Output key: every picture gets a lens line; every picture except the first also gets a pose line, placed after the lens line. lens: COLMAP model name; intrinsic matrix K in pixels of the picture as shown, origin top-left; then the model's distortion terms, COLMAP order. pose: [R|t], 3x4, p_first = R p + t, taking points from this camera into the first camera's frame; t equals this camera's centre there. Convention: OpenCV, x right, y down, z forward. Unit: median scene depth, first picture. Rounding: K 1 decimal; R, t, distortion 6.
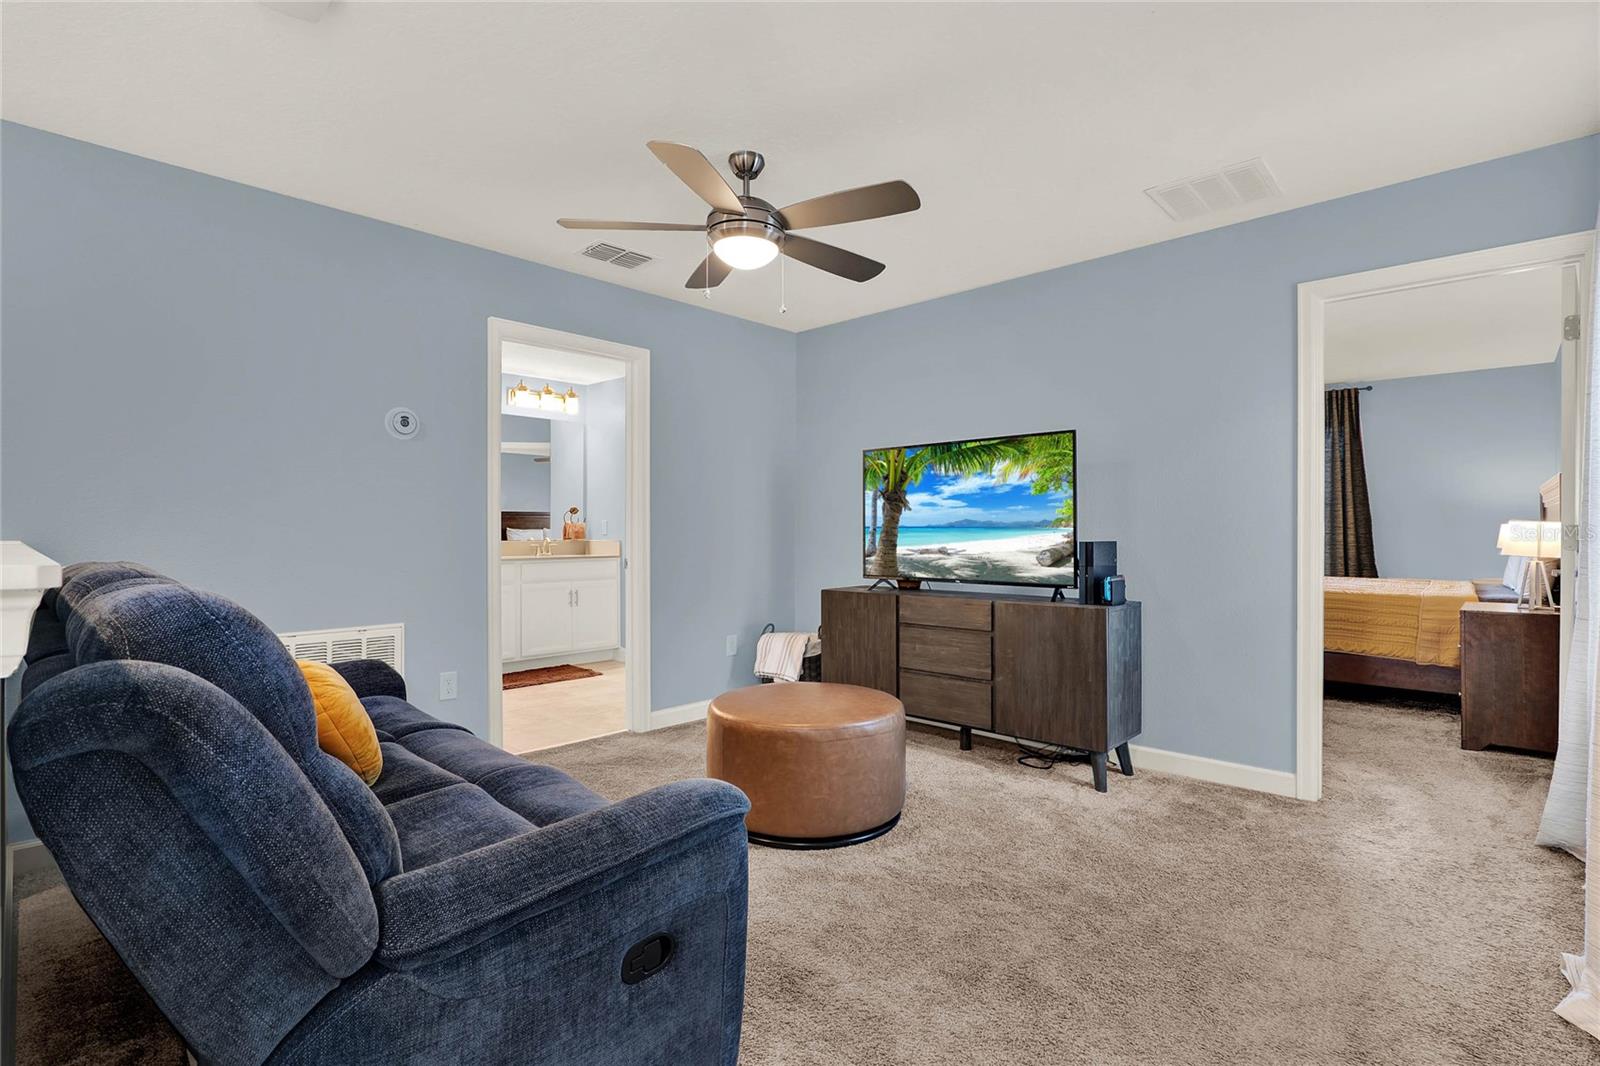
lens RADIAL K [[752.0, 0, 795.1], [0, 752.0, 529.8], [0, 0, 1]] dist [-0.010001, 0.002613]
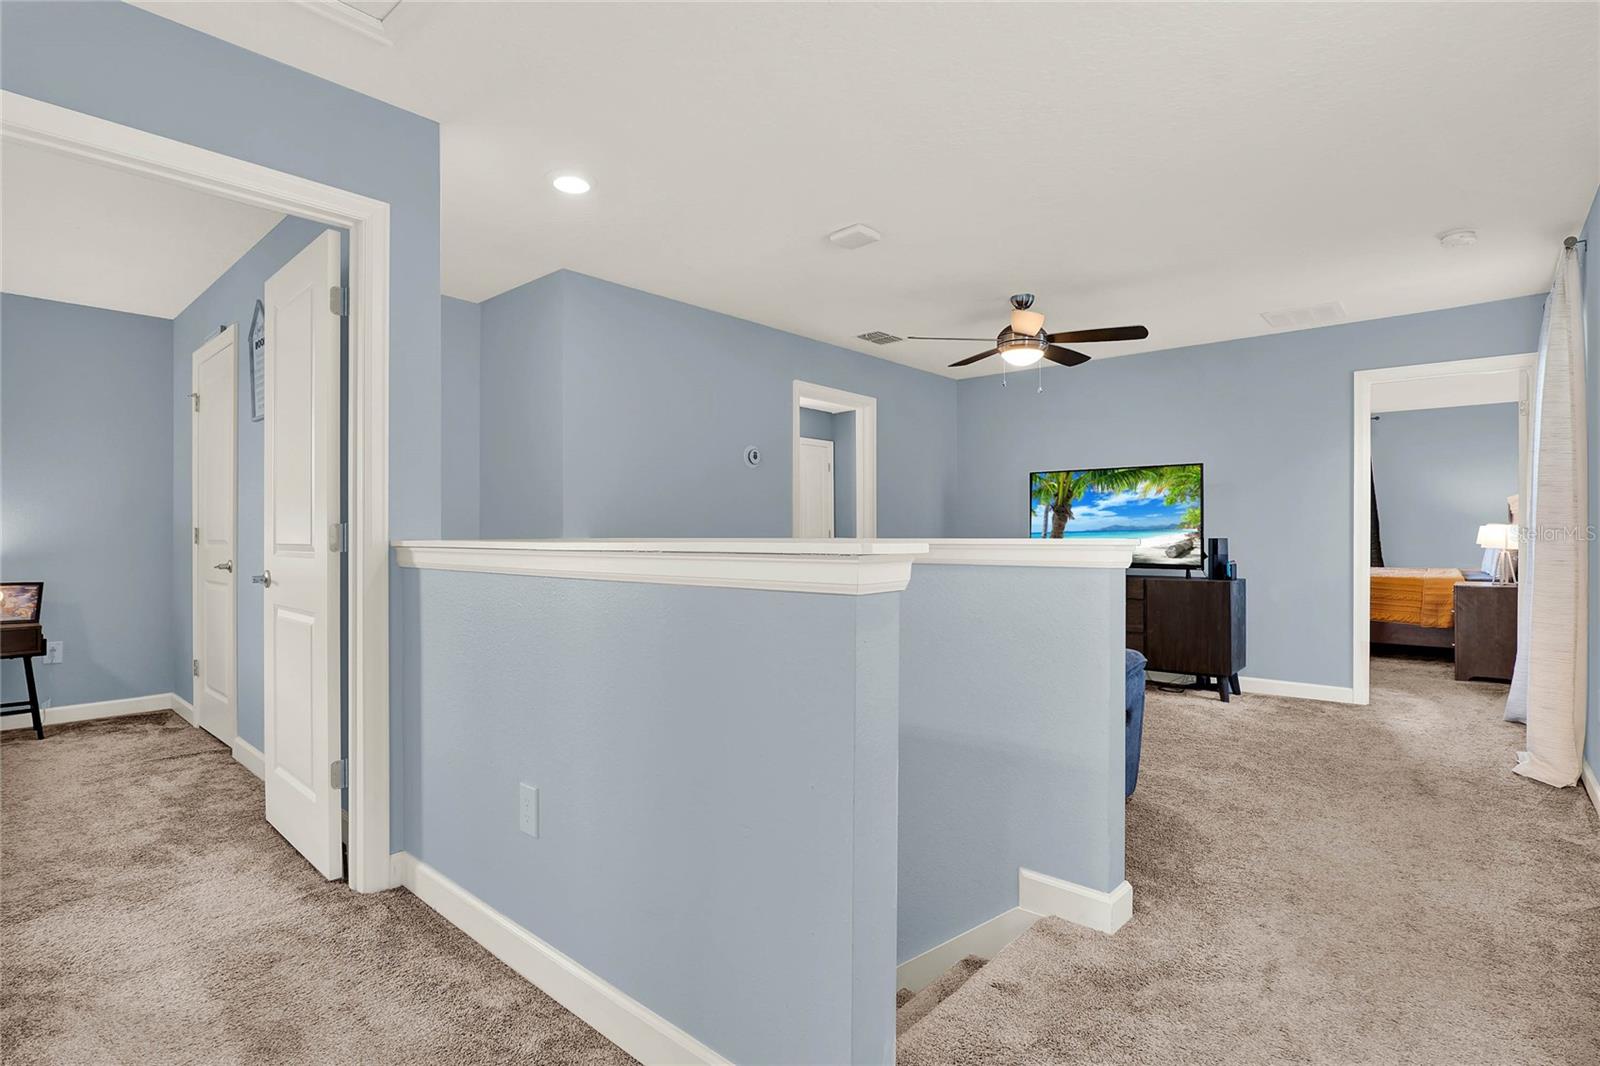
lens RADIAL K [[752.0, 0, 812.4], [0, 752.0, 539.6], [0, 0, 1]] dist [-0.010001, 0.002613]
pose [[0.999466, -0.005122, 0.032270, -0.398152], [0.004972, 0.999977, 0.004703, 0.006479], [-0.032294, -0.004540, 0.999468, -0.407105]]
